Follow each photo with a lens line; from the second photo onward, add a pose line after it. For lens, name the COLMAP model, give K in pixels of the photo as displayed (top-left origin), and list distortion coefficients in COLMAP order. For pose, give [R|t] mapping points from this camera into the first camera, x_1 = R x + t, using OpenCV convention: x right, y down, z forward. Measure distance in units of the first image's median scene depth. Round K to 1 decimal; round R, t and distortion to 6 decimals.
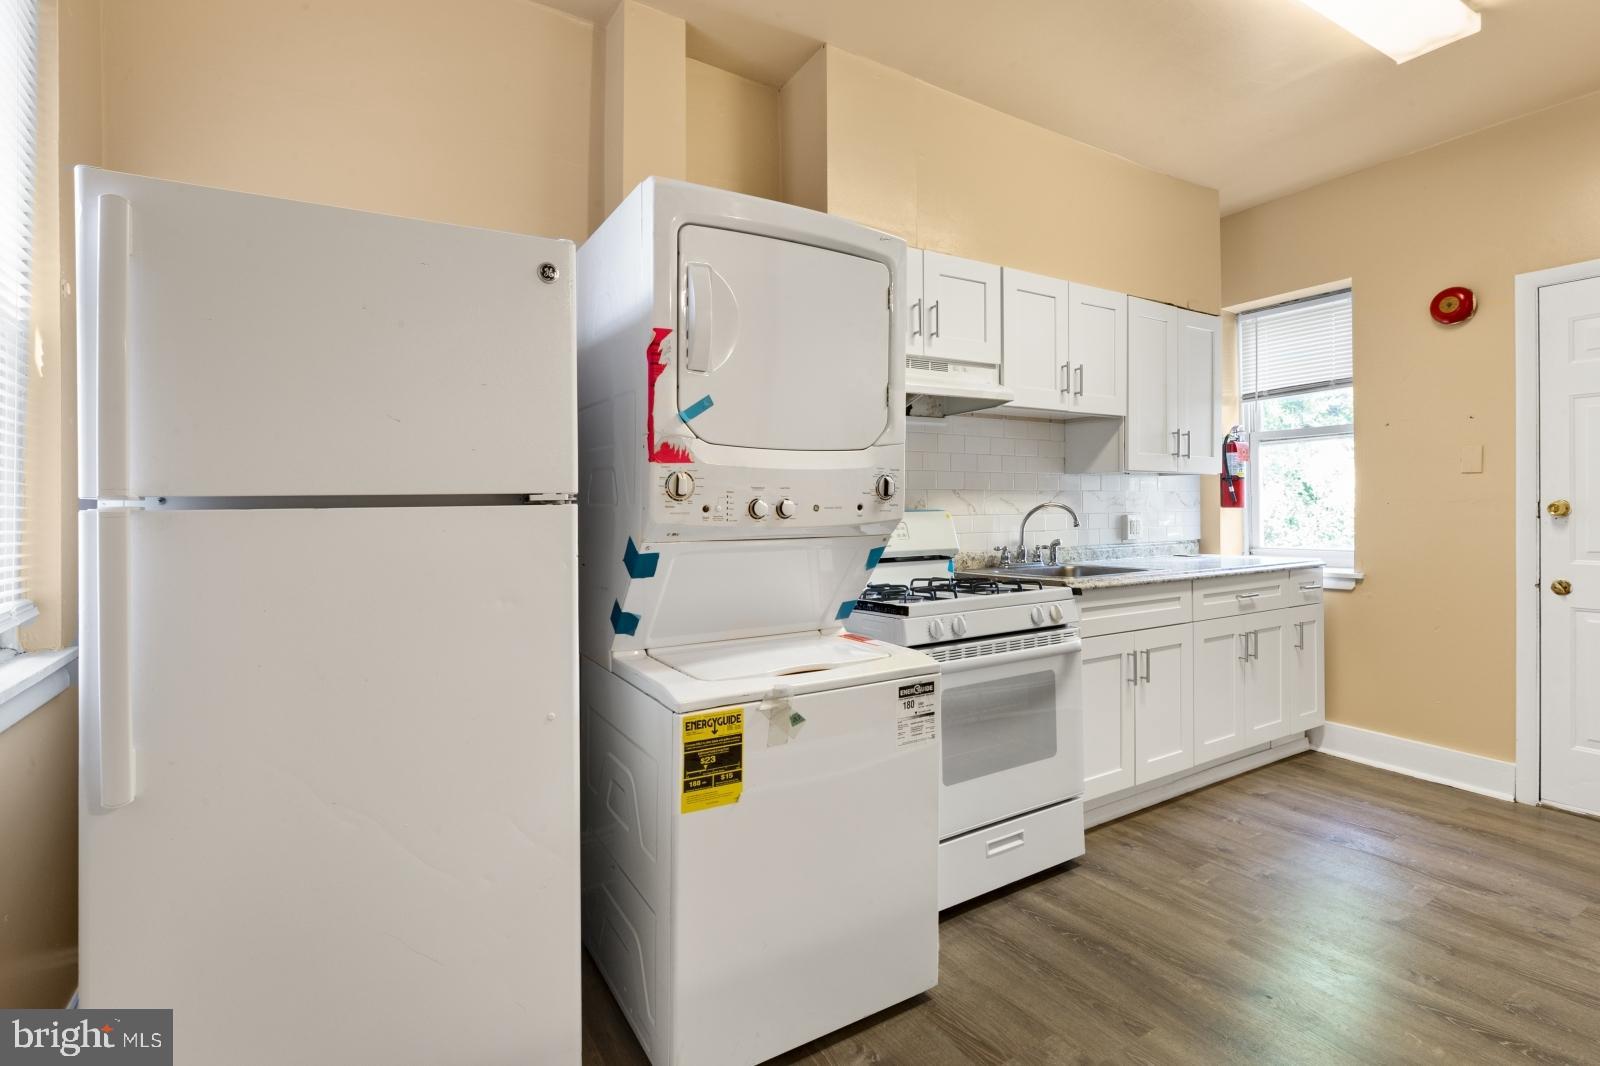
lens RADIAL K [[736.6, 0, 794.8], [0, 736.6, 518.6], [0, 0, 1]] dist [-0.000127, -0.000528]
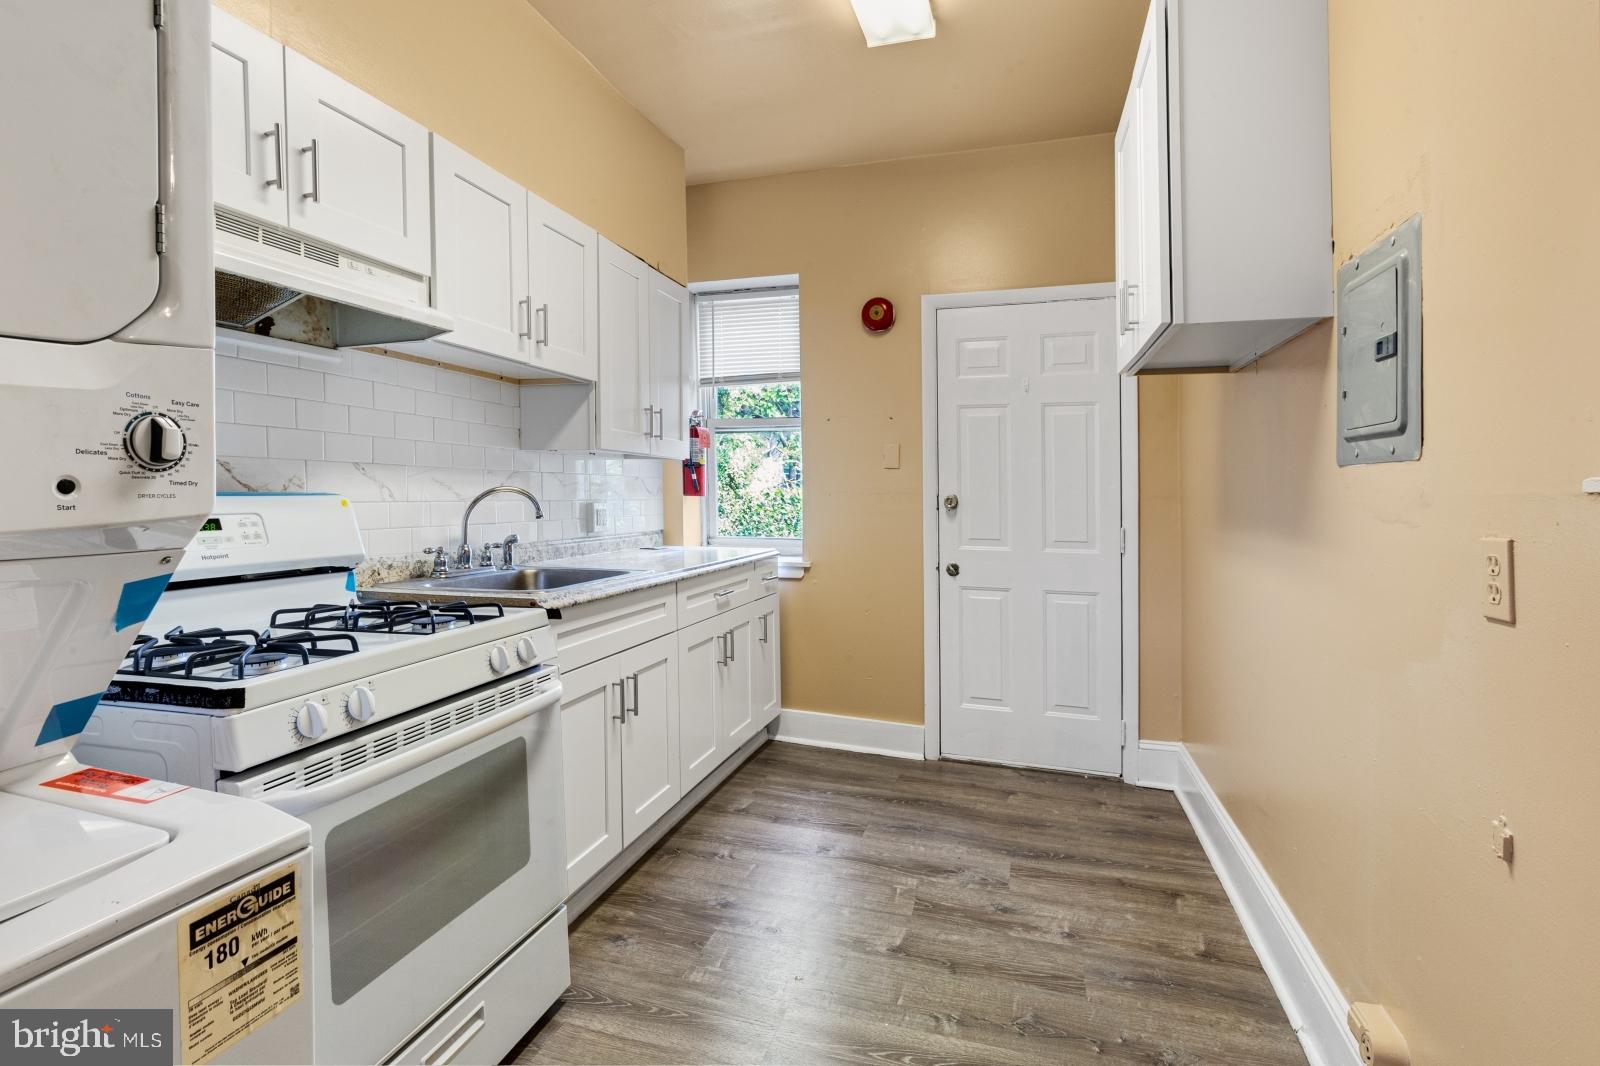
lens RADIAL K [[737.1, 0, 806.2], [0, 737.1, 537.0], [0, 0, 1]] dist [0.000989, -0.000936]
pose [[0.732593, -0.022812, 0.680284, 0.070070], [-0.009716, 0.998986, 0.043962, -0.007159], [-0.680597, -0.038816, 0.731629, 0.276411]]
